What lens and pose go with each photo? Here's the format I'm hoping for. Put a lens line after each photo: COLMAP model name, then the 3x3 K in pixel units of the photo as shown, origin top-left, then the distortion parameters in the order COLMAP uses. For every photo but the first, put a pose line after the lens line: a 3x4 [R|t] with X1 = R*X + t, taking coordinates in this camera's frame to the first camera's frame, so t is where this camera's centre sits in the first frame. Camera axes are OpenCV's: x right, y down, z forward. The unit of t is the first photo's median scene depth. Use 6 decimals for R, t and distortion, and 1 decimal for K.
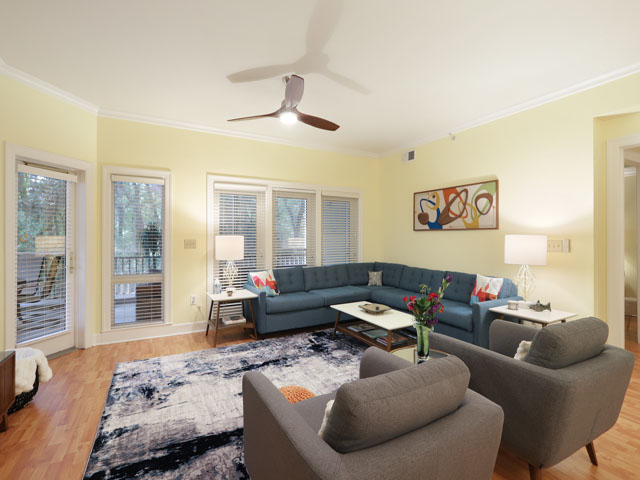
lens RADIAL K [[307.4, 0, 317.6], [0, 307.4, 237.4], [0, 0, 1]] dist [-0.005293, 0.000374]
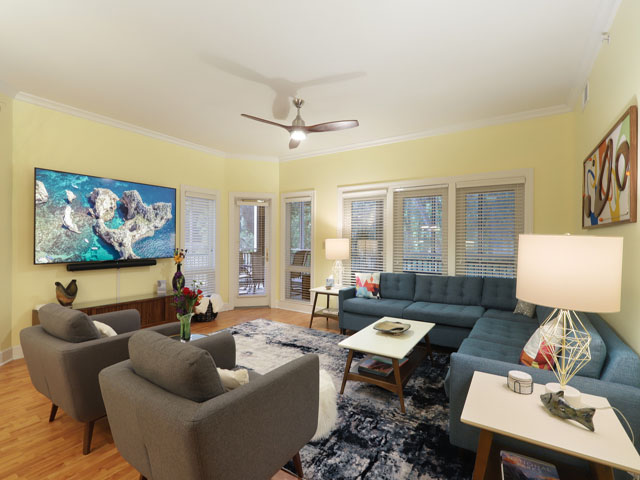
lens RADIAL K [[307.4, 0, 317.8], [0, 307.4, 241.4], [0, 0, 1]] dist [-0.005293, 0.000374]
pose [[0.476220, 0.007349, -0.879296, 0.667383], [-0.003834, 0.999973, 0.006281, -0.002344], [0.879318, 0.000380, 0.476235, 0.366455]]
